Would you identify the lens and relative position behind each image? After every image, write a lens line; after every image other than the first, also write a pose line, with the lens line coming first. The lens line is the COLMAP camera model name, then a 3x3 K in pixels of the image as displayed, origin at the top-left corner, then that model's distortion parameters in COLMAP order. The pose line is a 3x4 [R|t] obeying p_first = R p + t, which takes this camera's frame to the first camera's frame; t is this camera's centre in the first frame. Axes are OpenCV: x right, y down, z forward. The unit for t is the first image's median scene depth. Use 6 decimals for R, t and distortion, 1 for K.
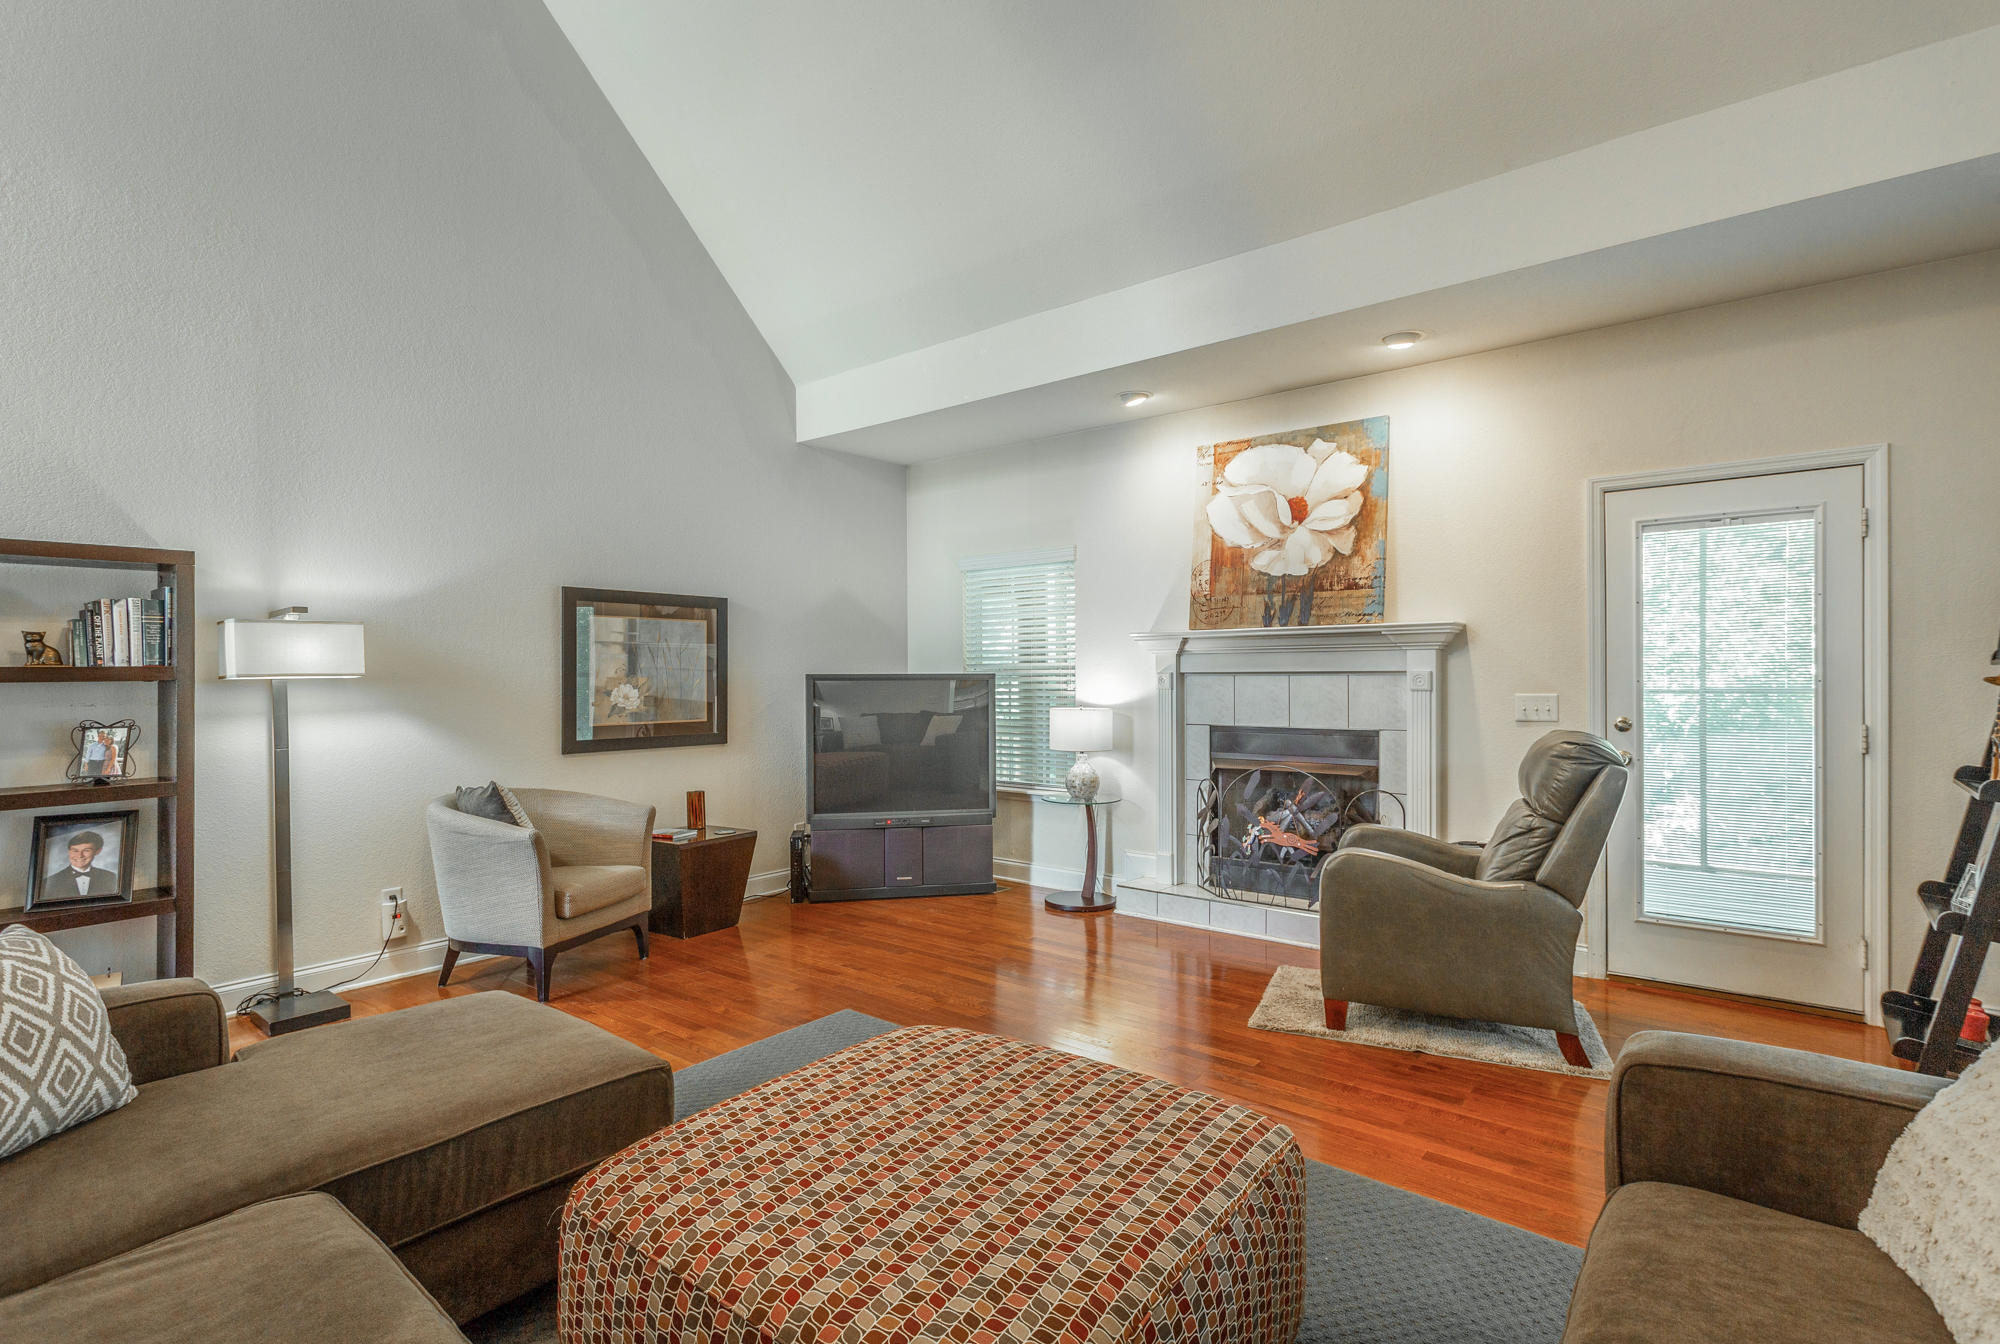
lens RADIAL K [[965.4, 0, 1000.0], [0, 965.4, 672.0], [0, 0, 1]] dist [0.003228, 0.000937]
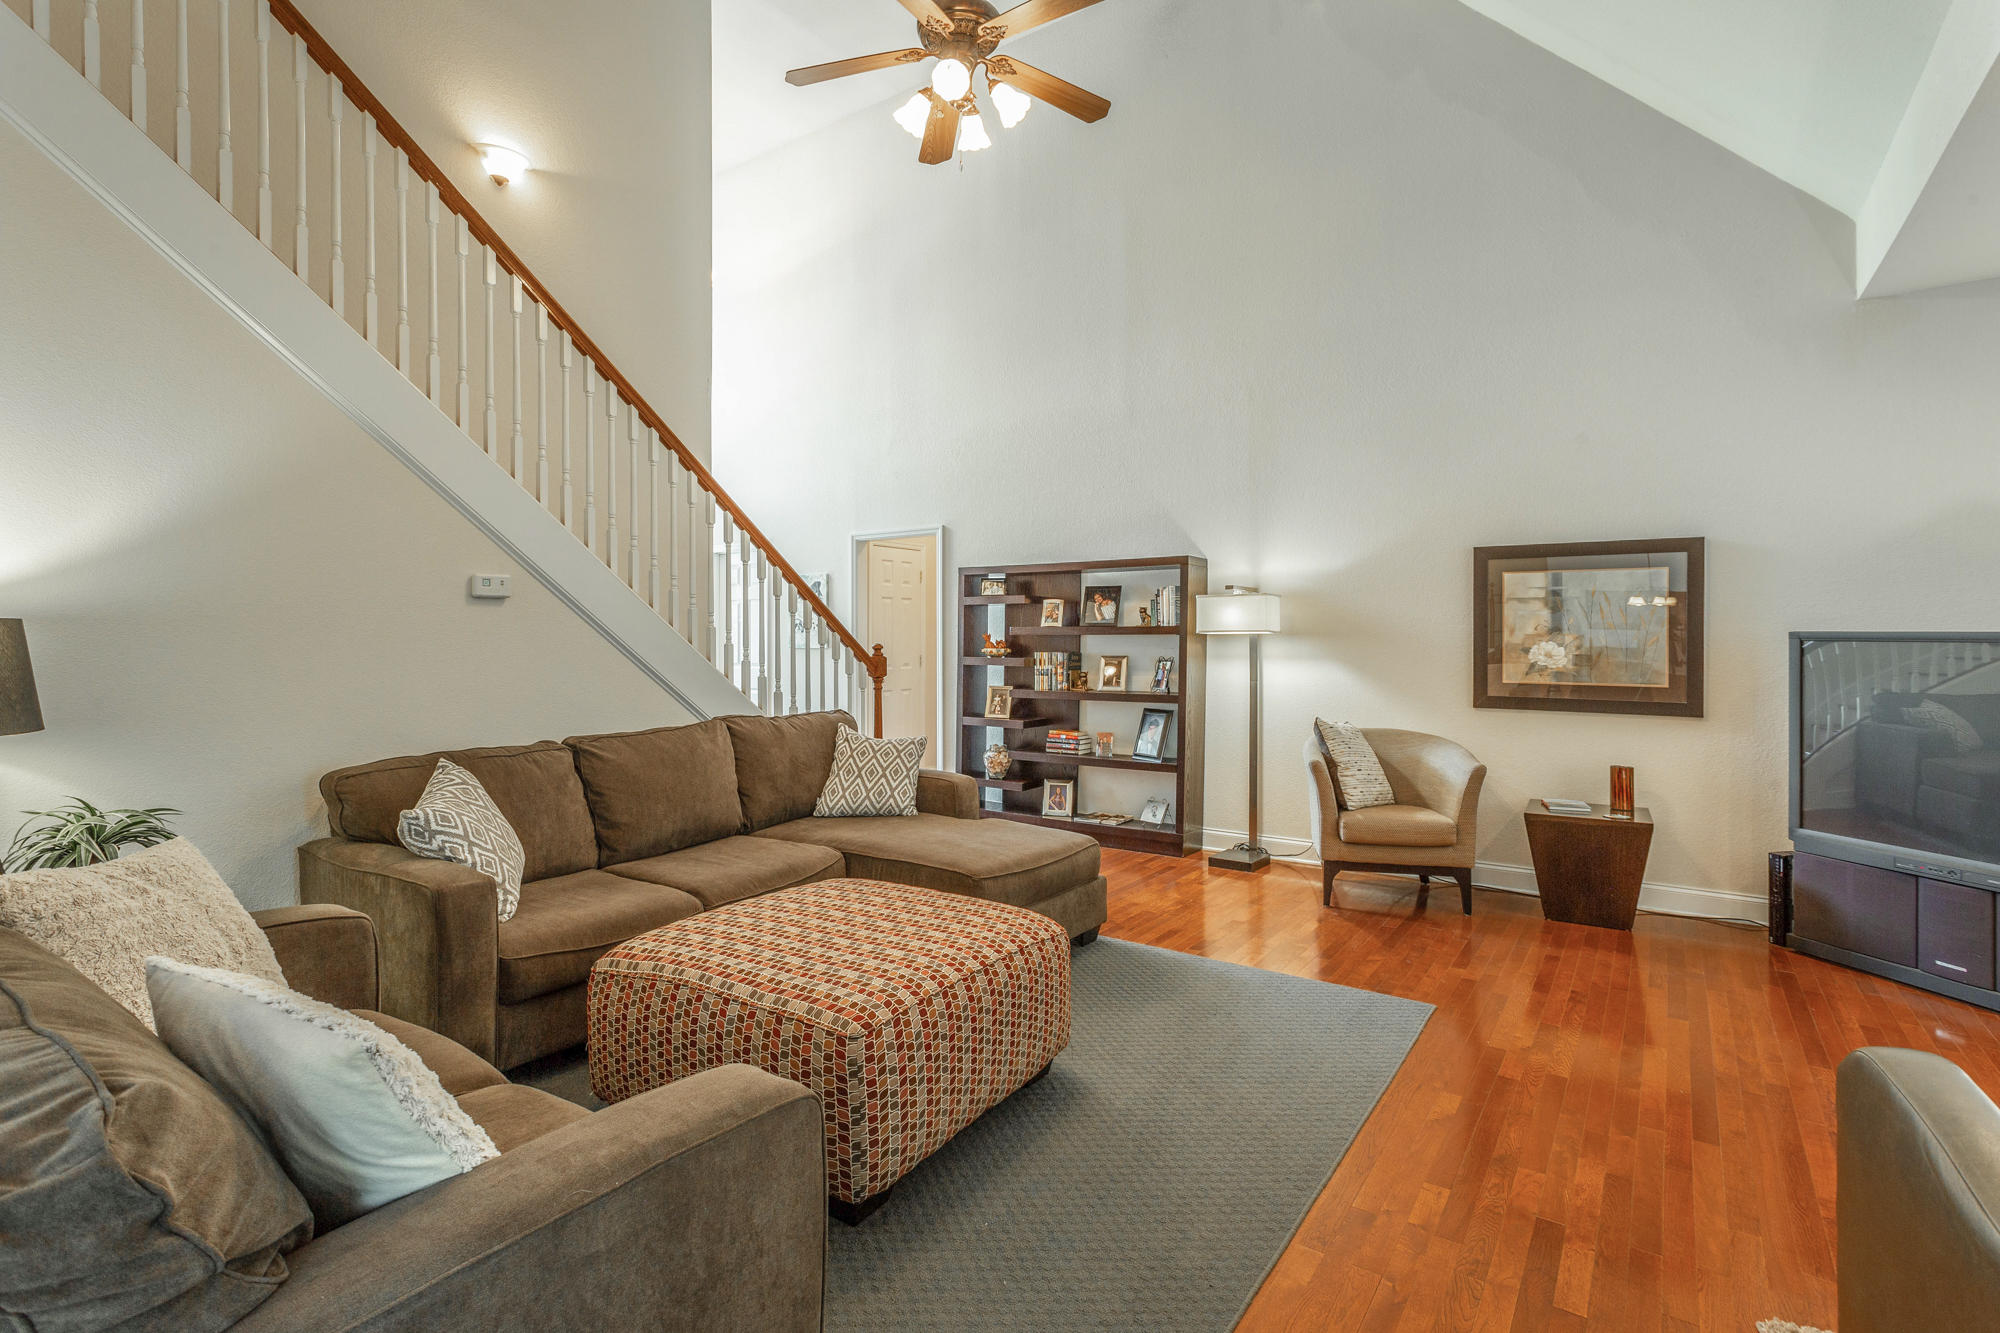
lens RADIAL K [[949.2, 0, 991.9], [0, 949.2, 635.7], [0, 0, 1]] dist [0.000706, 0.000017]
pose [[0.049048, 0.005099, -0.998783, 0.524831], [-0.000089, 0.999987, 0.005101, 0.002117], [0.998796, -0.000162, 0.049048, 0.411152]]
